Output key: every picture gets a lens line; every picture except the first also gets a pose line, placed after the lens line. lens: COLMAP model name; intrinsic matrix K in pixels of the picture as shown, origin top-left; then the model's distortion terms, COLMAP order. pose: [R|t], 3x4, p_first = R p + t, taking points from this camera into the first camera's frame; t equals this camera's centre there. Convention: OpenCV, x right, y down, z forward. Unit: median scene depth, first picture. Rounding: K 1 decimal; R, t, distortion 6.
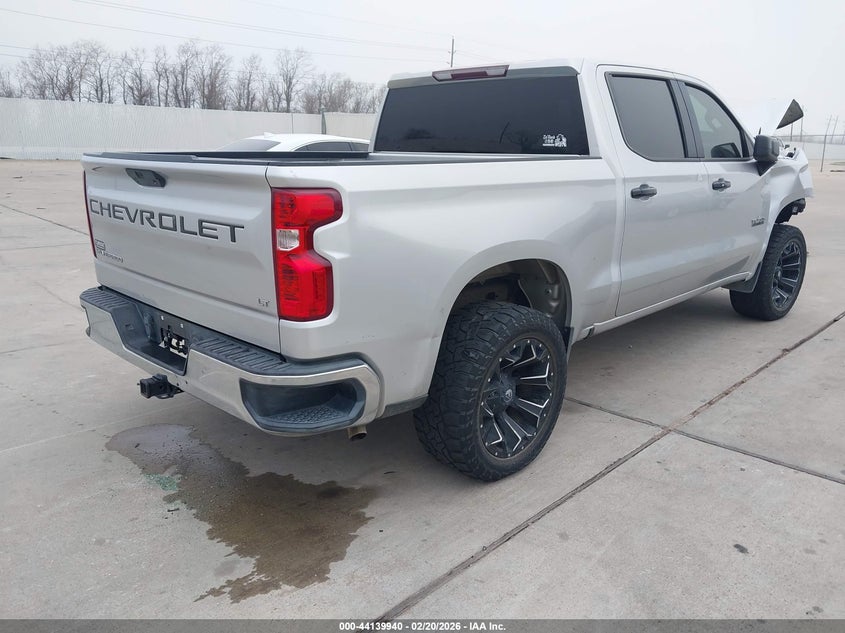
lens RADIAL K [[652.1, 0, 411.5], [0, 652.1, 317.6], [0, 0, 1]] dist [0.010426, 0.003395]
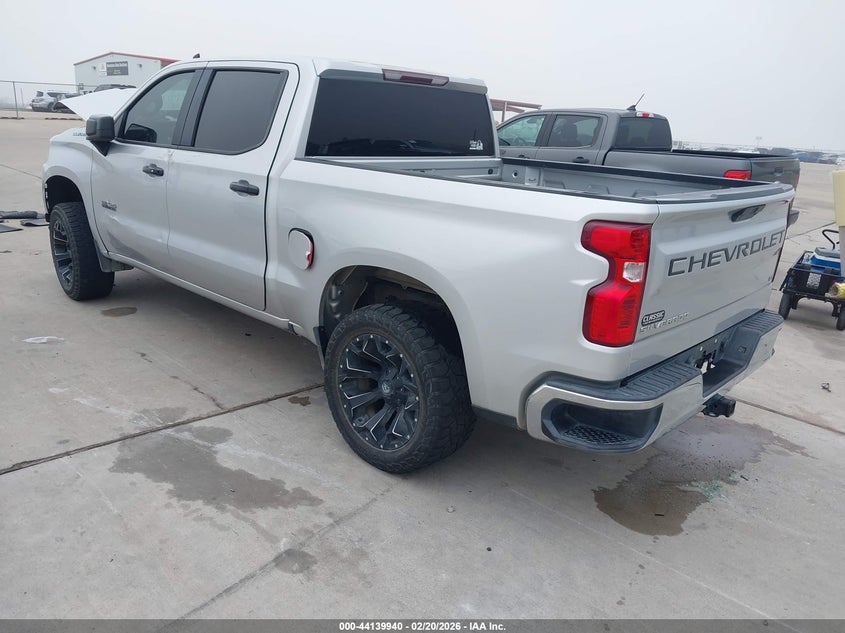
lens RADIAL K [[652.1, 0, 411.5], [0, 652.1, 317.6], [0, 0, 1]] dist [0.010426, 0.003395]
pose [[-0.006612, -0.296367, 0.955051, -1.077174], [0.204606, 0.934465, 0.291395, -0.350284], [-0.978822, 0.197336, 0.054460, 1.112019]]
